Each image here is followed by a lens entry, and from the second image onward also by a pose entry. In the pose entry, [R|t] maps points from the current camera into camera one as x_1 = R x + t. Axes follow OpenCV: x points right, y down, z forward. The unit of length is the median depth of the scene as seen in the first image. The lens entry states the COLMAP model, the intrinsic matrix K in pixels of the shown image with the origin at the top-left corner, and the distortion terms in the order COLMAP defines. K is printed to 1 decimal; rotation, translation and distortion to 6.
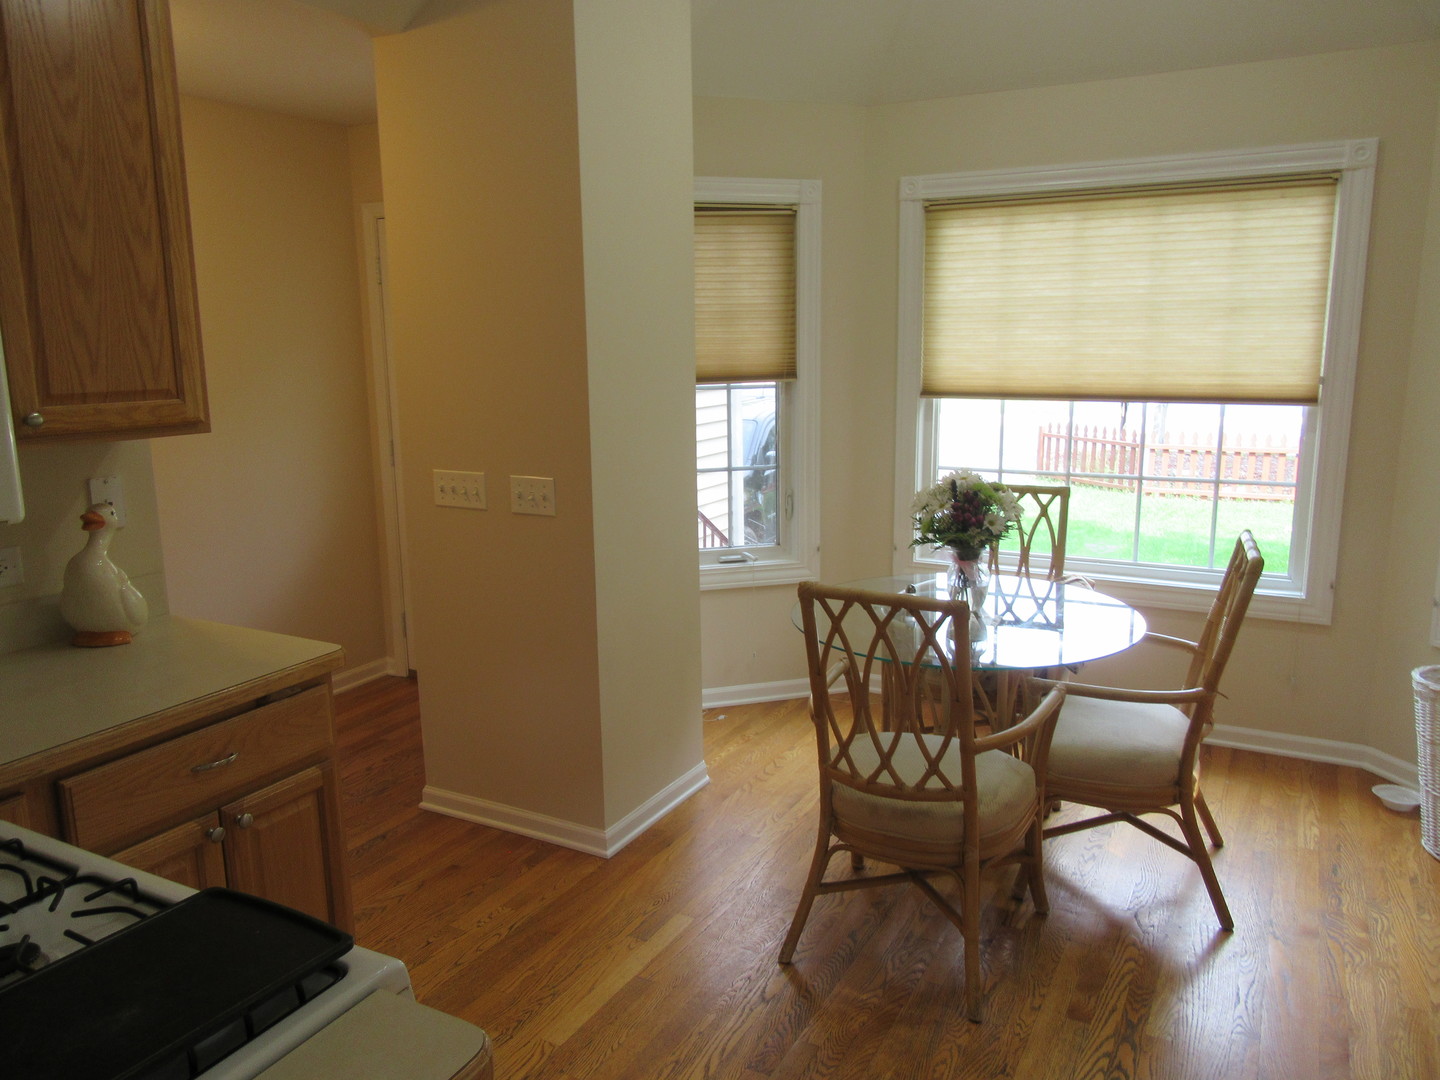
lens RADIAL K [[1065.9, 0, 716.6], [0, 1065.9, 541.7], [0, 0, 1]] dist [-0.019748, 0.019825]
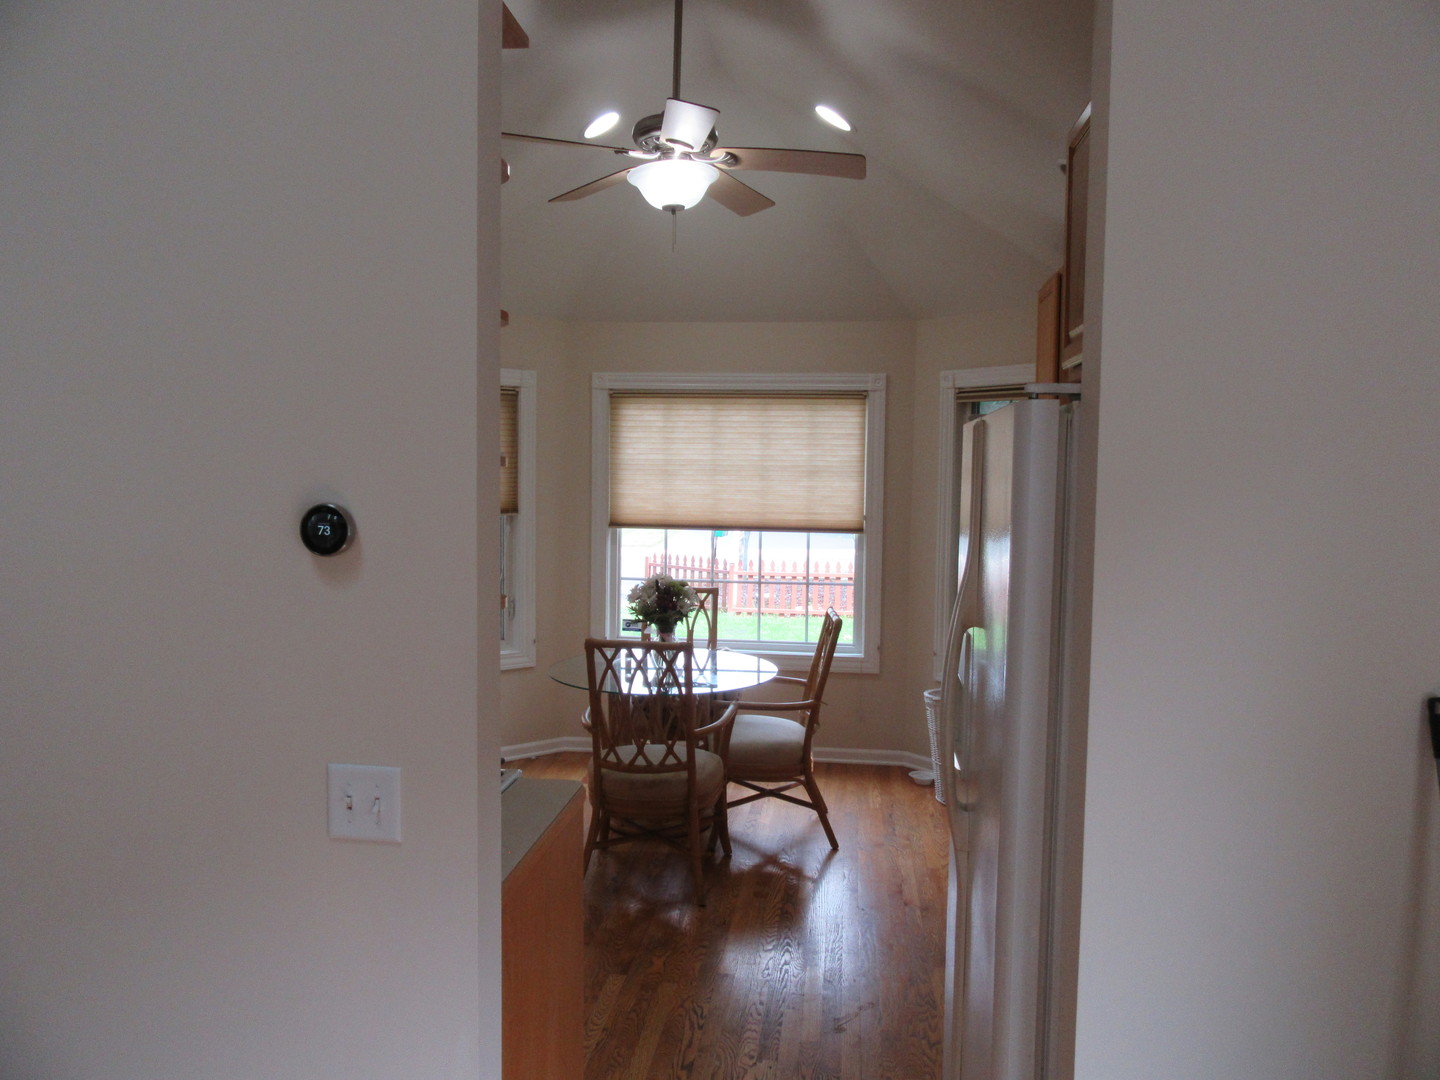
lens RADIAL K [[1065.9, 0, 721.6], [0, 1065.9, 538.3], [0, 0, 1]] dist [-0.019748, 0.019825]
pose [[0.927458, 0.003385, 0.373911, -0.237671], [0.045008, 0.991678, -0.120618, 0.064785], [-0.371208, 0.128698, 0.919588, -0.405295]]
